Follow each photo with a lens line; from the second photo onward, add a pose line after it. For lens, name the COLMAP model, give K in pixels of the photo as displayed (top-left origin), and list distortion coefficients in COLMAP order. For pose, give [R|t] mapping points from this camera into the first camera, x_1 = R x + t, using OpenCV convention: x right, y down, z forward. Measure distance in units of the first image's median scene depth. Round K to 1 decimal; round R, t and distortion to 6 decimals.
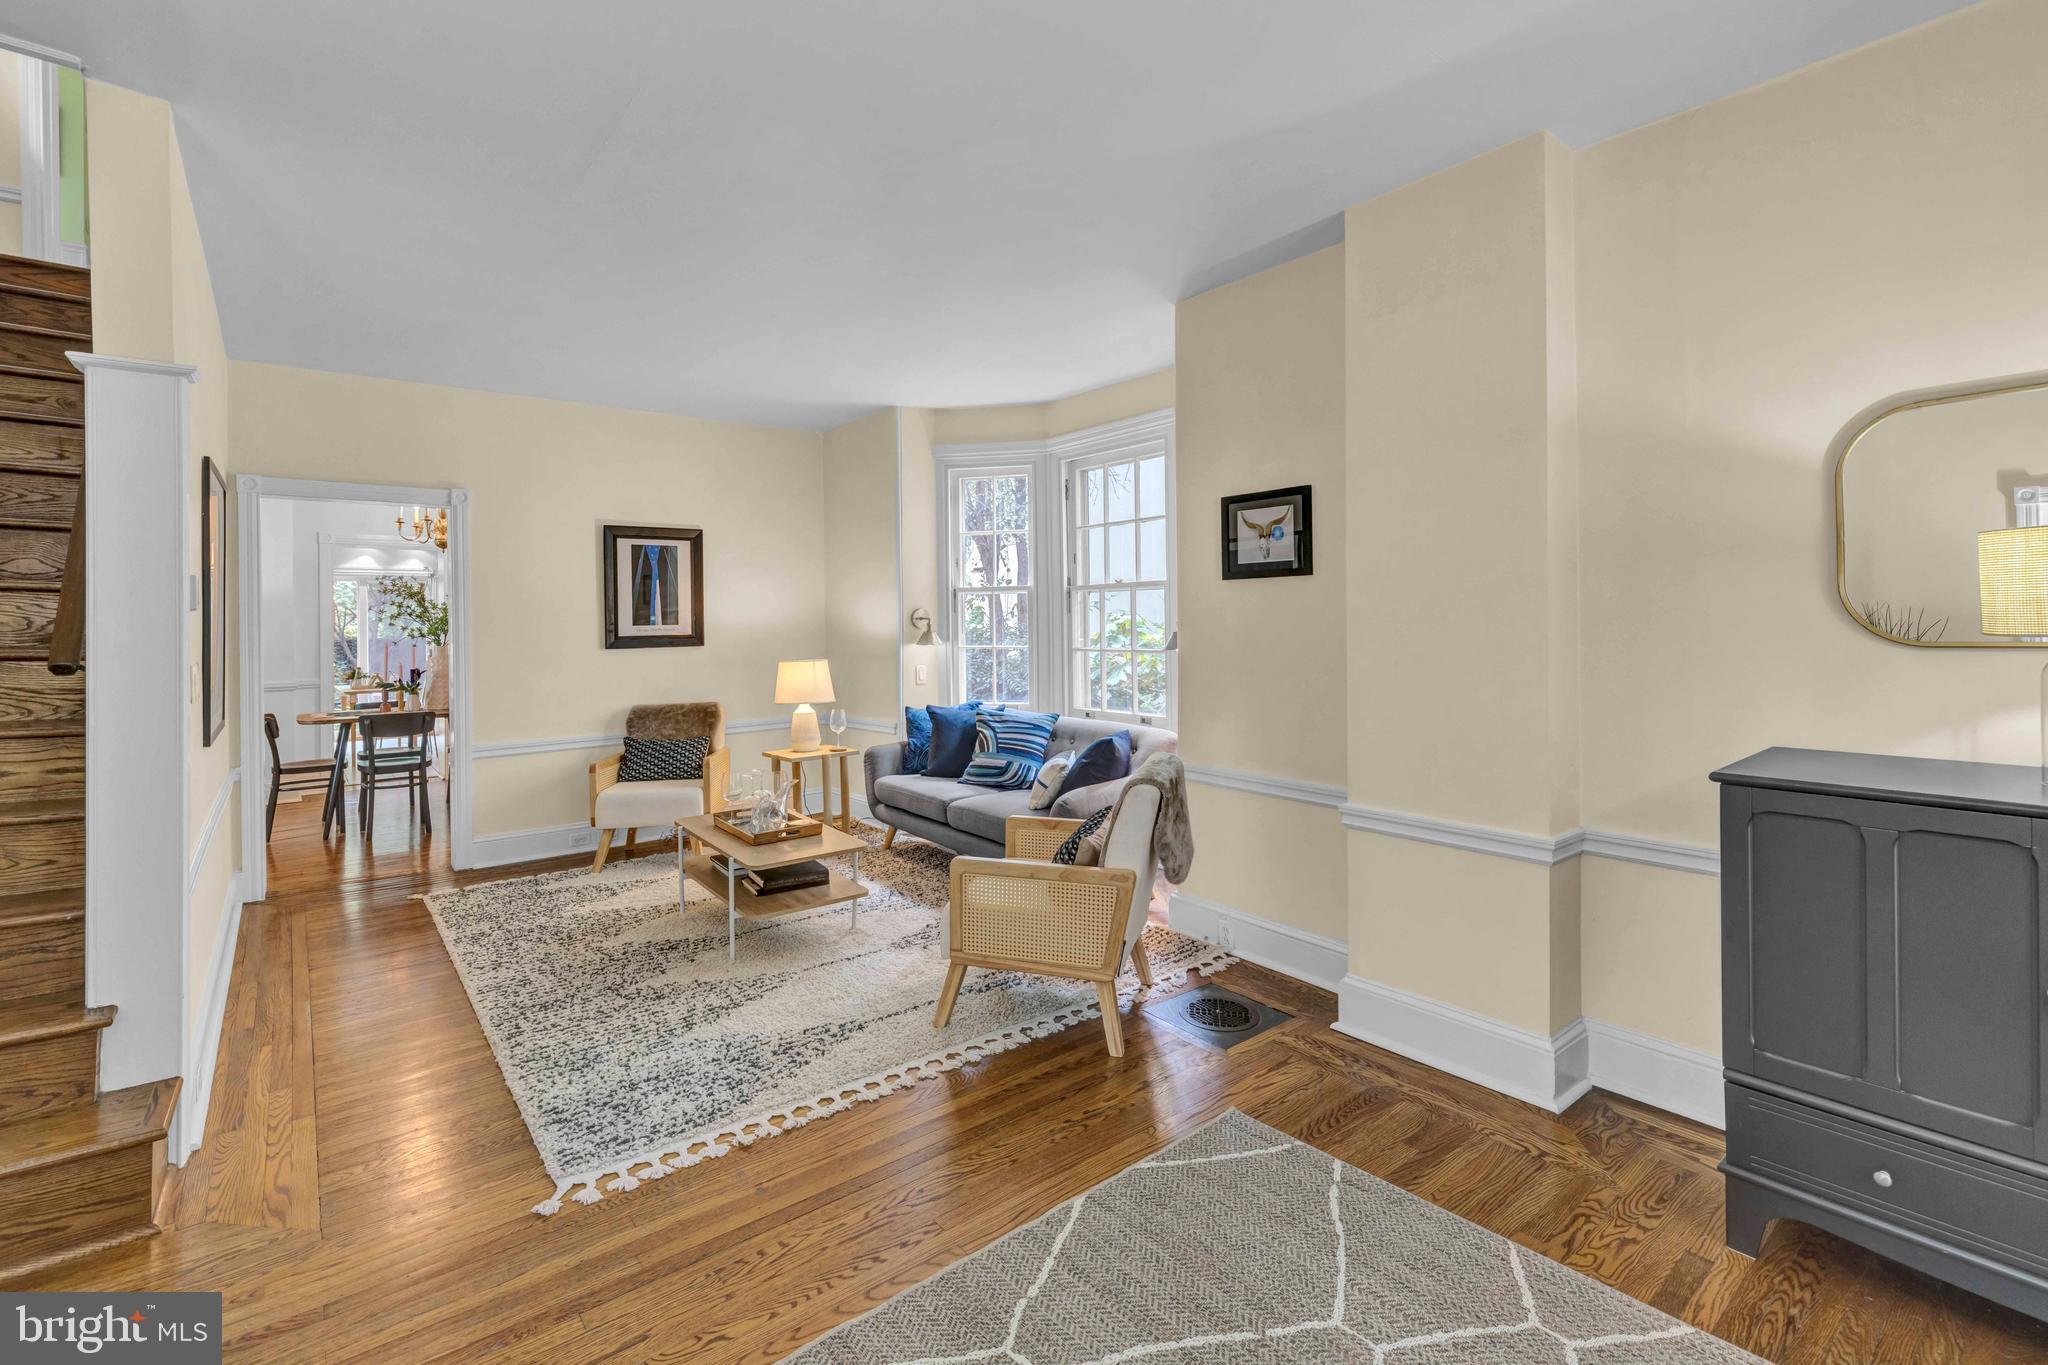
lens RADIAL K [[918.9, 0, 1020.6], [0, 918.9, 619.4], [0, 0, 1]] dist [-0.004511, 0.000843]
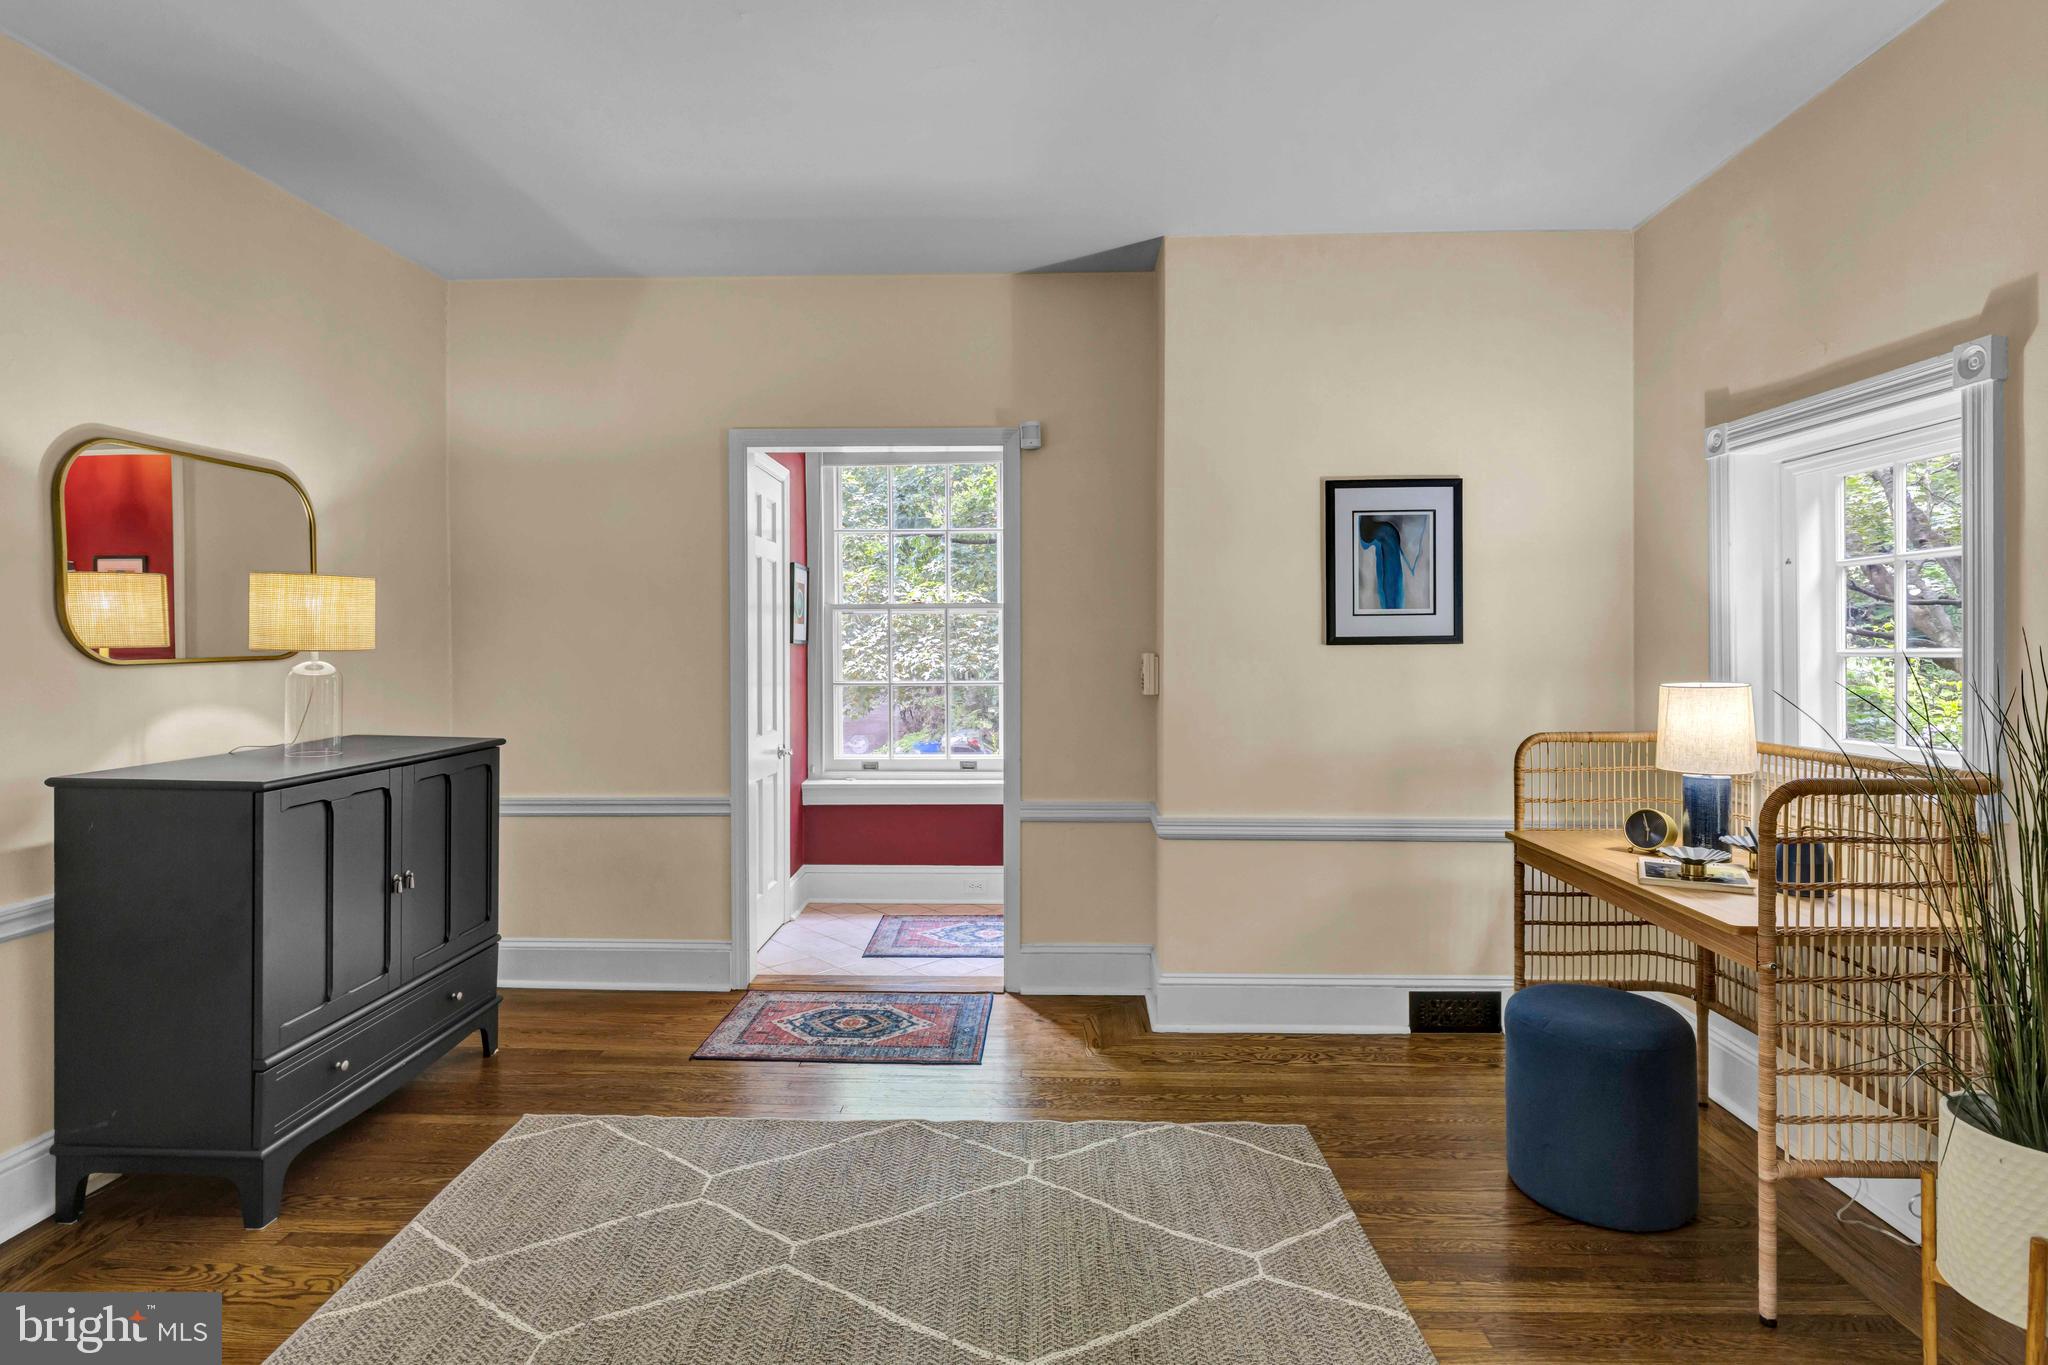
lens RADIAL K [[993.4, 0, 1018.1], [0, 993.4, 685.6], [0, 0, 1]] dist [0.002516, 0.000901]
pose [[-0.752577, -0.017063, 0.658283, -0.286048], [0.007193, 0.999392, 0.034128, 0.010718], [-0.658465, 0.030419, -0.751996, 0.572015]]
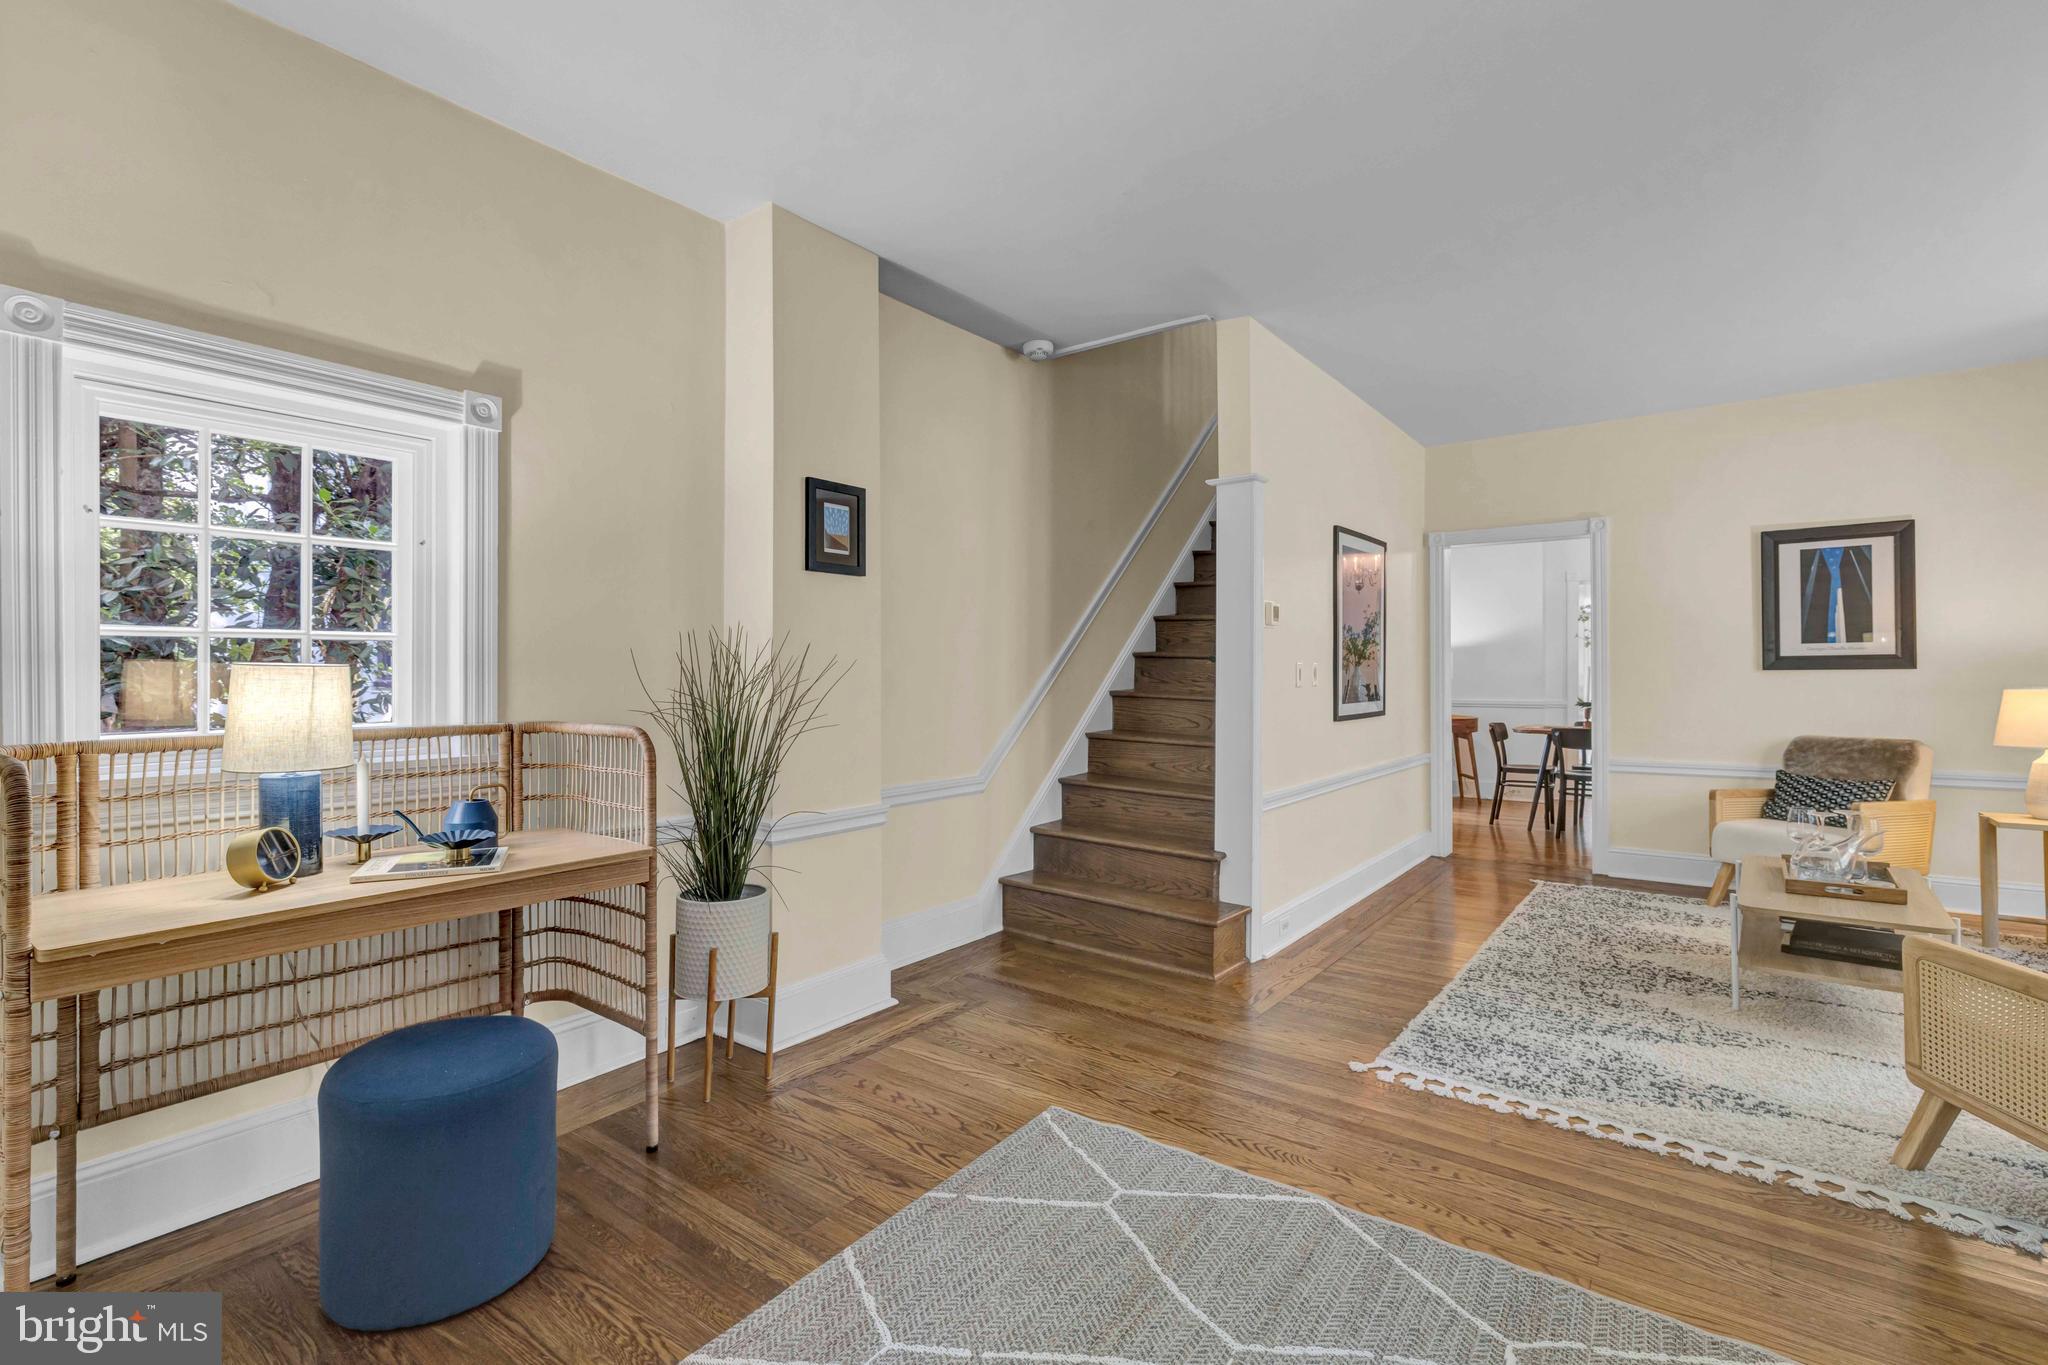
lens RADIAL K [[918.9, 0, 1020.8], [0, 918.9, 675.1], [0, 0, 1]] dist [-0.004511, 0.000843]
pose [[0.238238, 0.010250, -0.971153, 0.305201], [0.001978, 0.999937, 0.011039, 0.032476], [0.971205, -0.004551, 0.238203, 0.107894]]
